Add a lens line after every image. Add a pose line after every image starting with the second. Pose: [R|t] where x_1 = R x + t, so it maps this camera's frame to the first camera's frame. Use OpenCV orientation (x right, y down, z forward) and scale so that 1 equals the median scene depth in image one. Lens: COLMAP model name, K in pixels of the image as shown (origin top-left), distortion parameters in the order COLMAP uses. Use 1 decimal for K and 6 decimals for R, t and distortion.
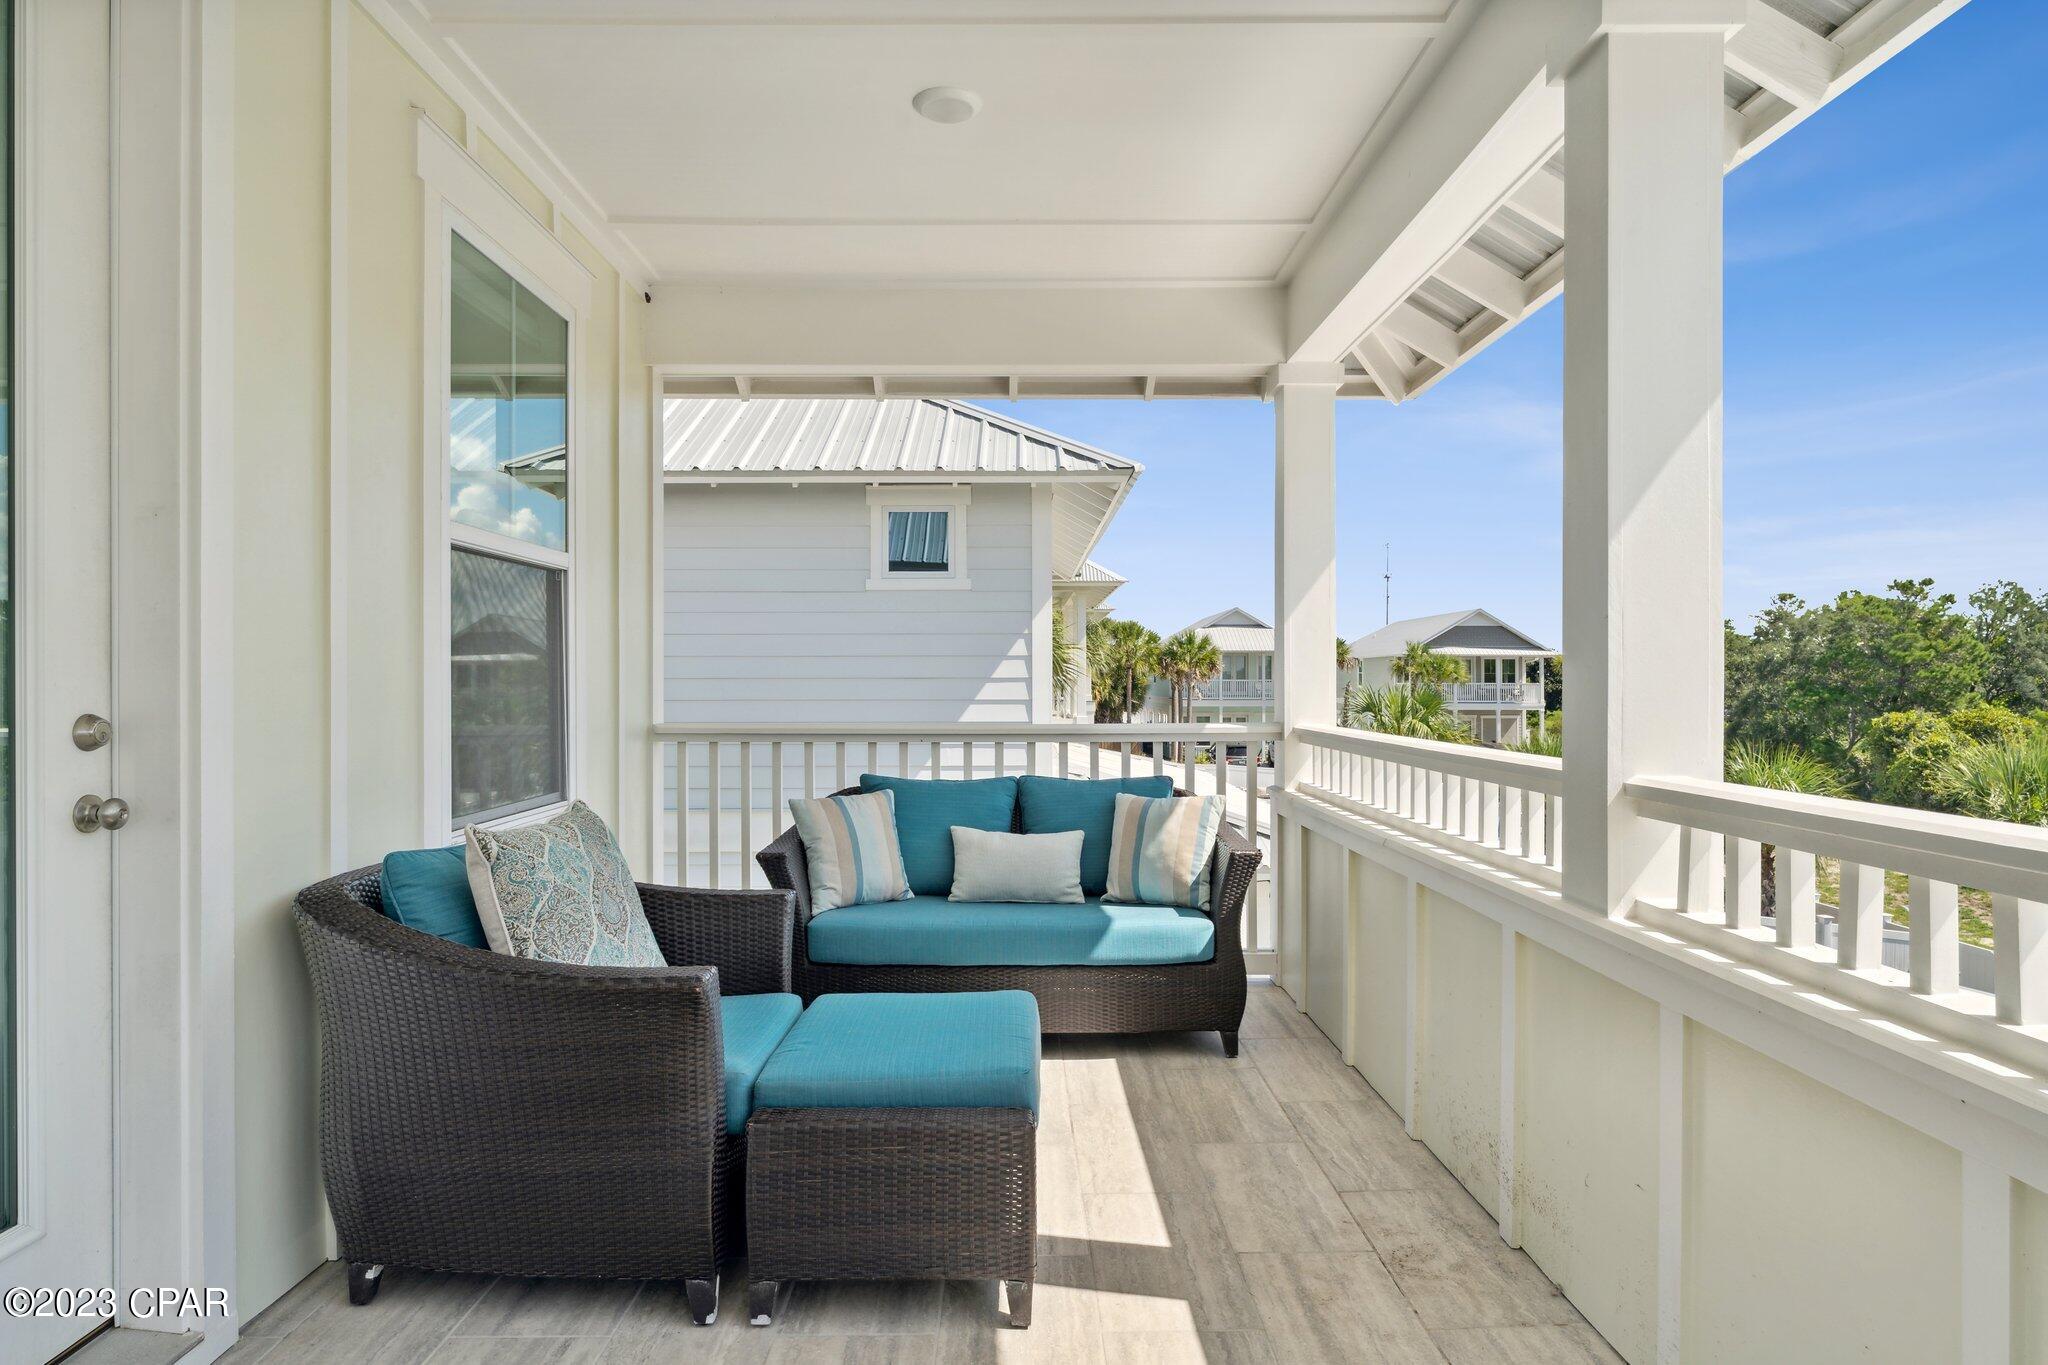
lens RADIAL K [[1191.9, 0, 1020.0], [0, 1191.9, 685.1], [0, 0, 1]] dist [0.008766, -0.000647]
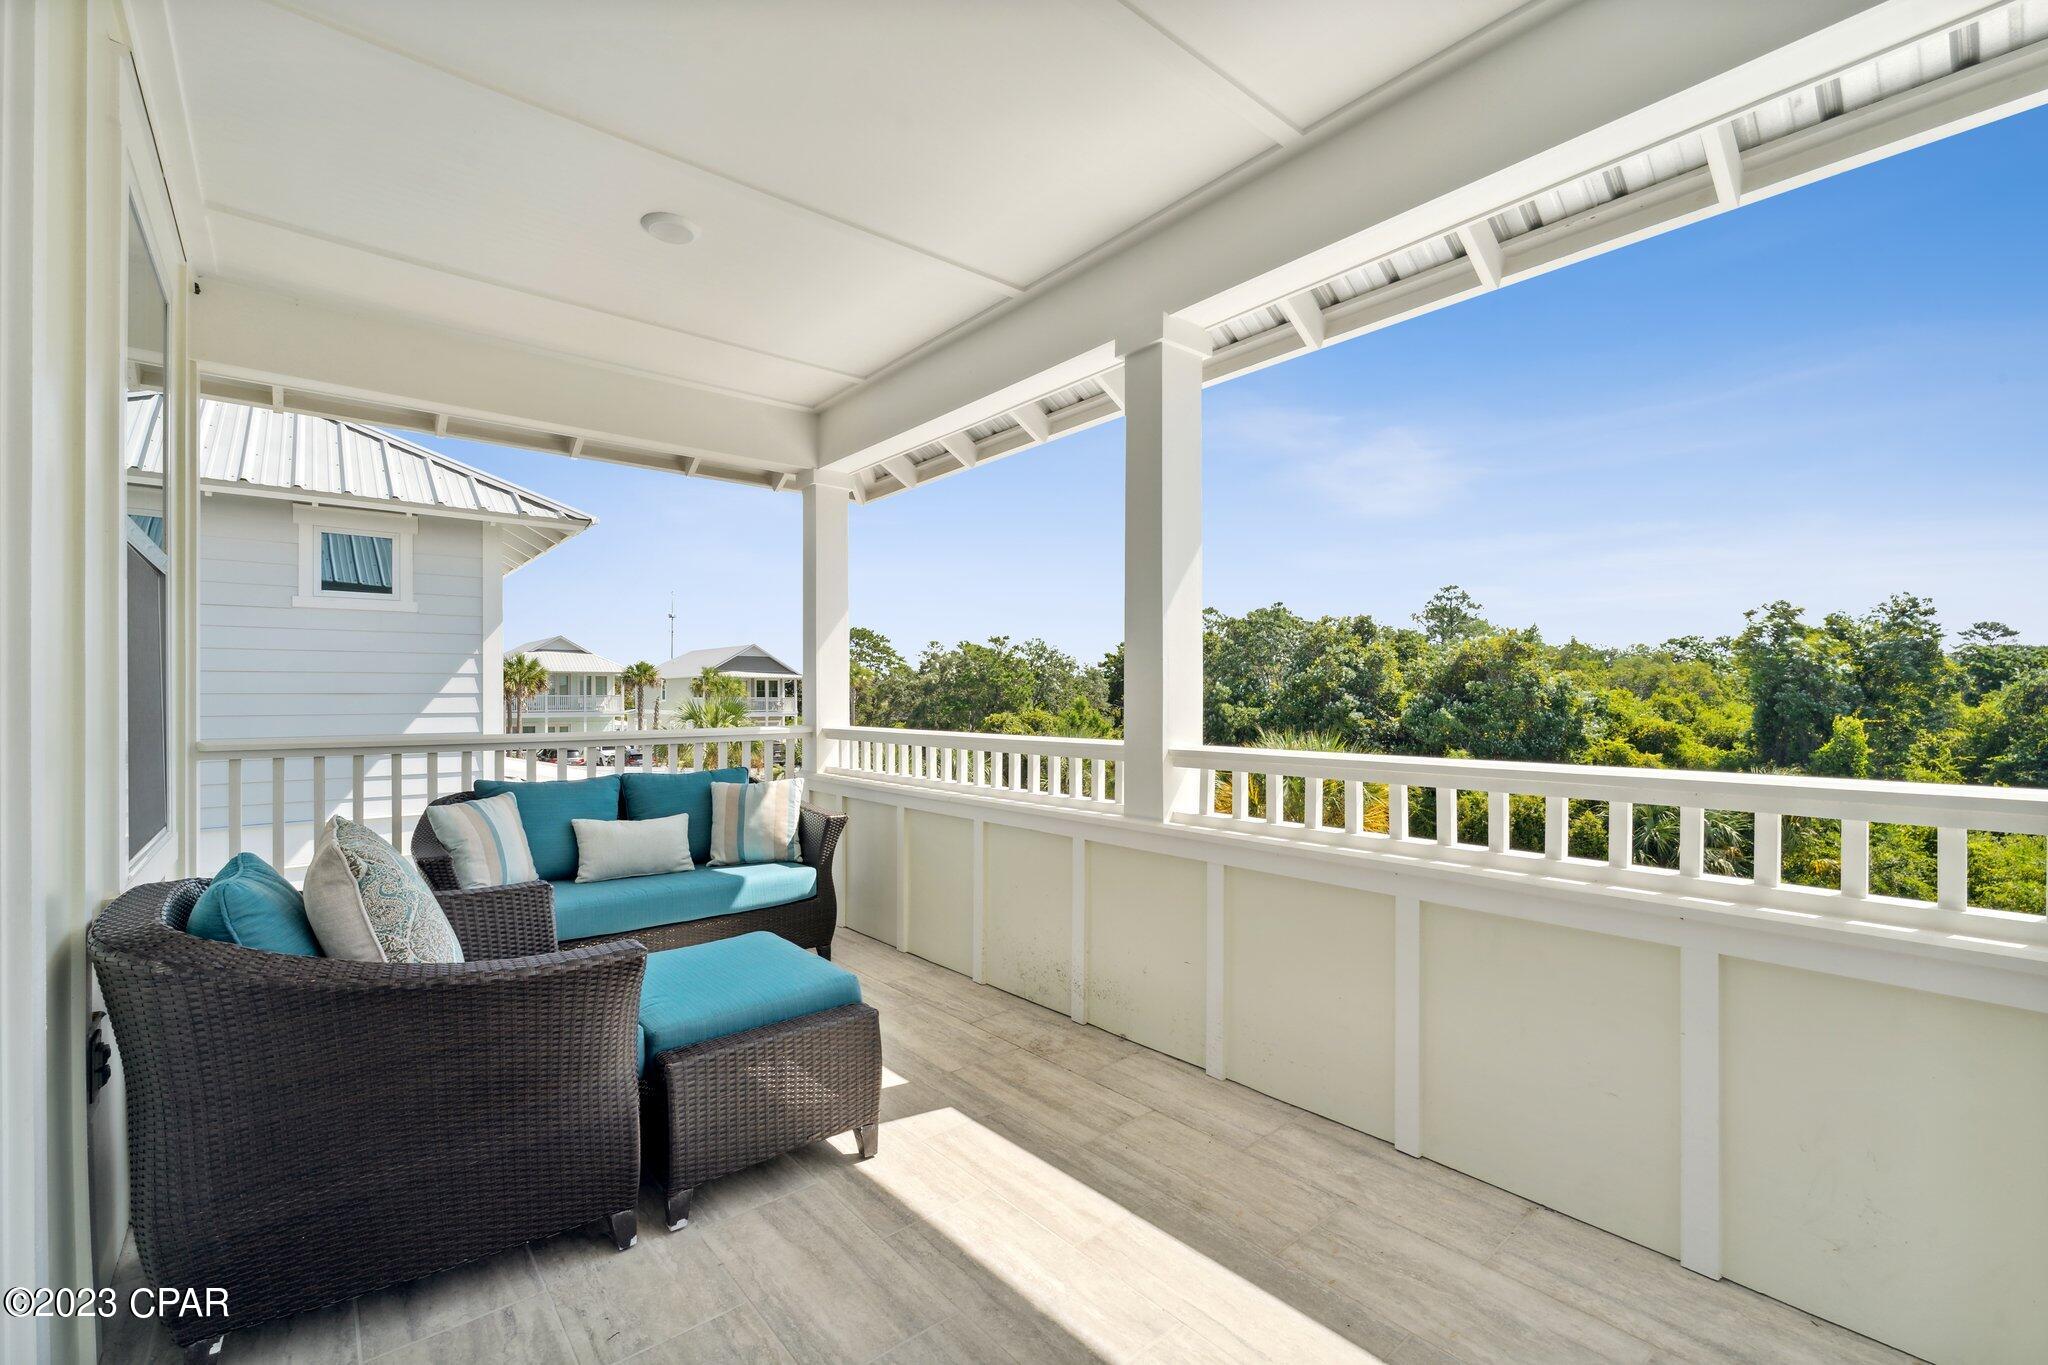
lens RADIAL K [[887.2, 0, 1023.0], [0, 887.2, 696.5], [0, 0, 1]] dist [0.003244, 0.000177]
pose [[0.764138, -0.002419, 0.645048, -0.288883], [0.004461, 0.999989, -0.001534, 0.000898], [-0.645037, 0.004050, 0.764140, 0.049167]]
